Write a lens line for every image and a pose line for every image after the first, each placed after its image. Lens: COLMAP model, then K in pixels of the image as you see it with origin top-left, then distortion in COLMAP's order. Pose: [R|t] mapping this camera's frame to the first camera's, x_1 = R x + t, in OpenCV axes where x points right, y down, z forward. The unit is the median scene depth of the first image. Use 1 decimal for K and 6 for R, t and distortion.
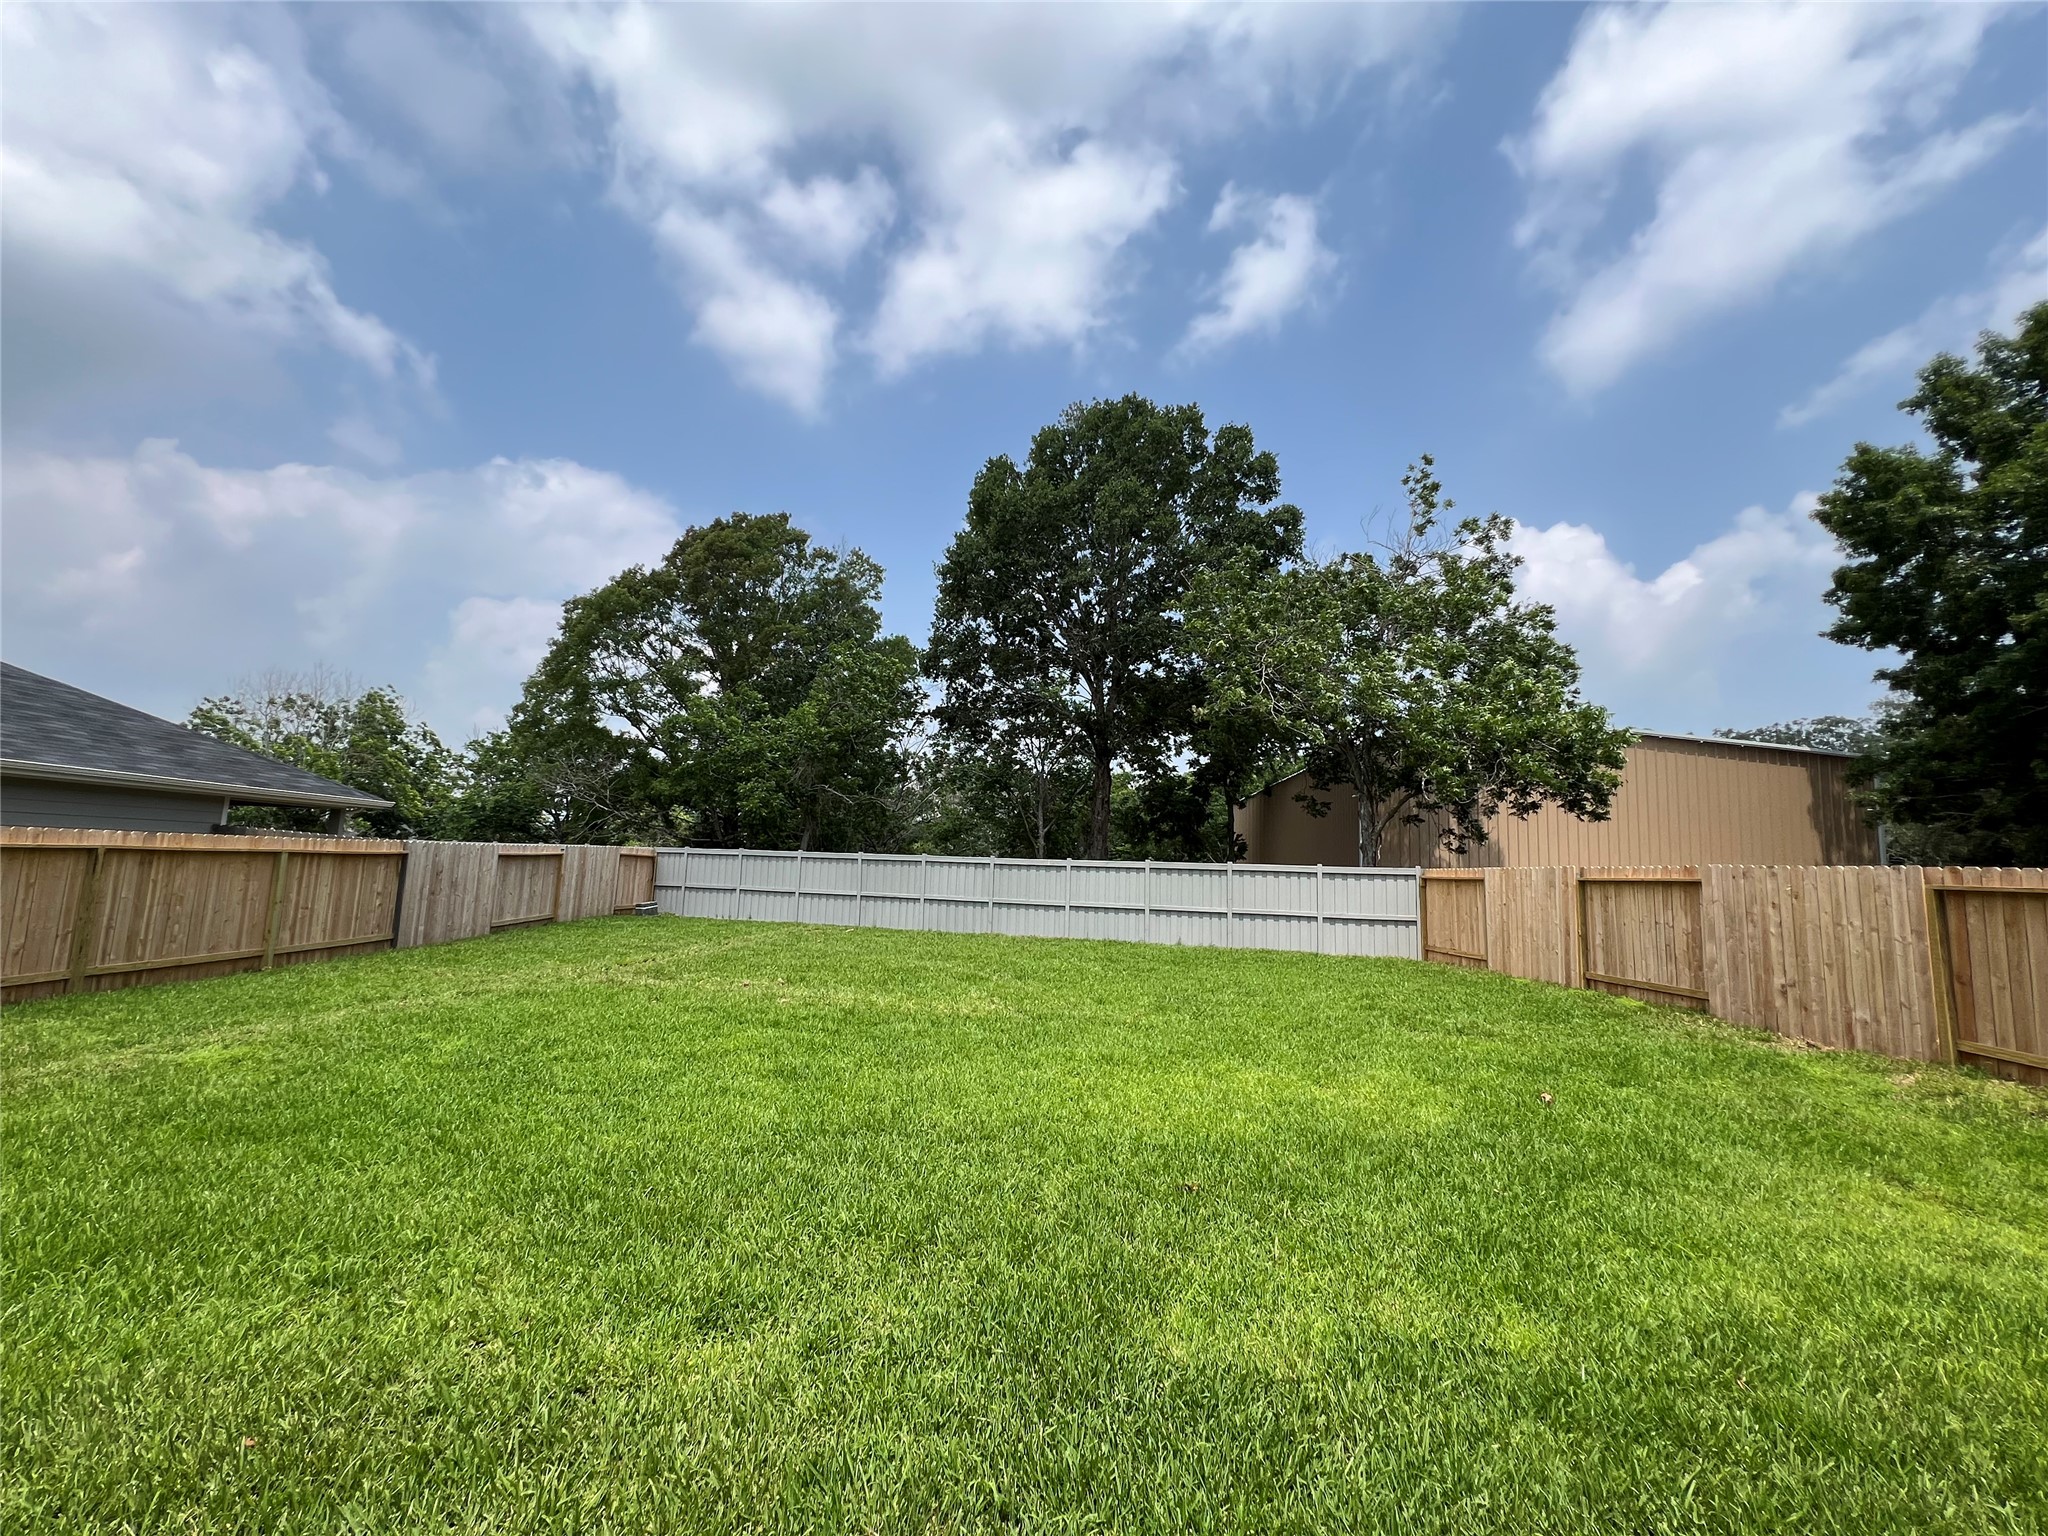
lens RADIAL K [[817.8, 0, 1021.5], [0, 817.8, 775.2], [0, 0, 1]] dist [-0.001152, -0.000028]
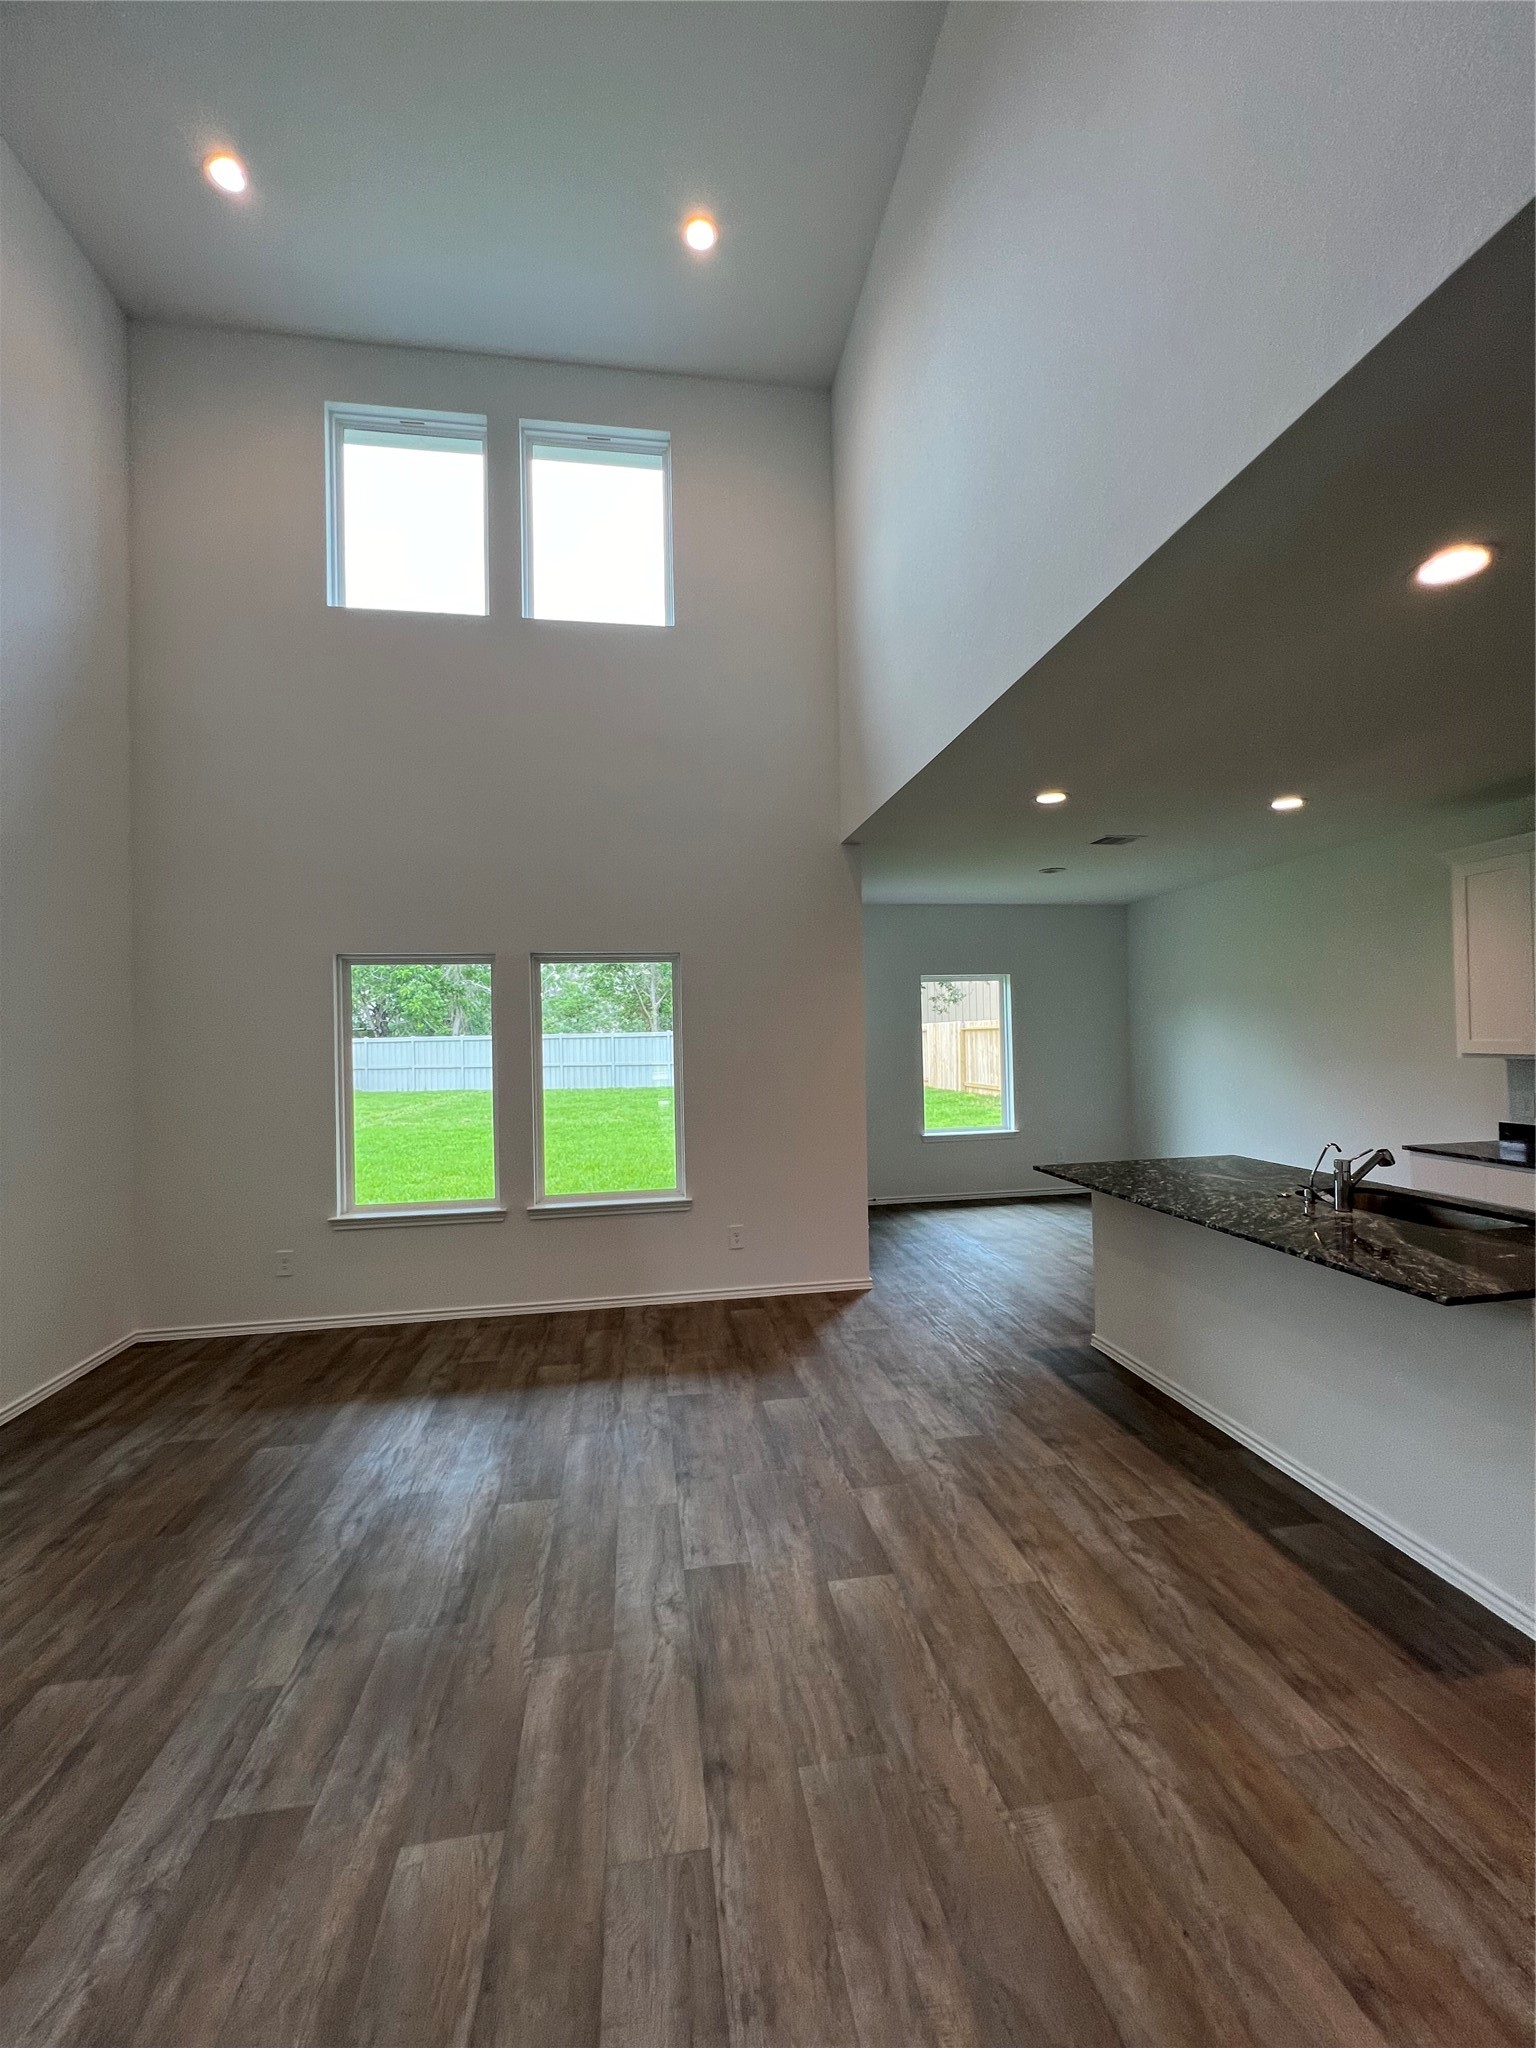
lens RADIAL K [[817.8, 0, 762.0], [0, 817.8, 1025.8], [0, 0, 1]] dist [-0.001152, -0.000028]
pose [[0.988212, -0.054905, 0.142910, 0.007966], [0.039418, 0.993257, 0.109026, -0.023175], [-0.147932, -0.102107, 0.983712, -0.176016]]
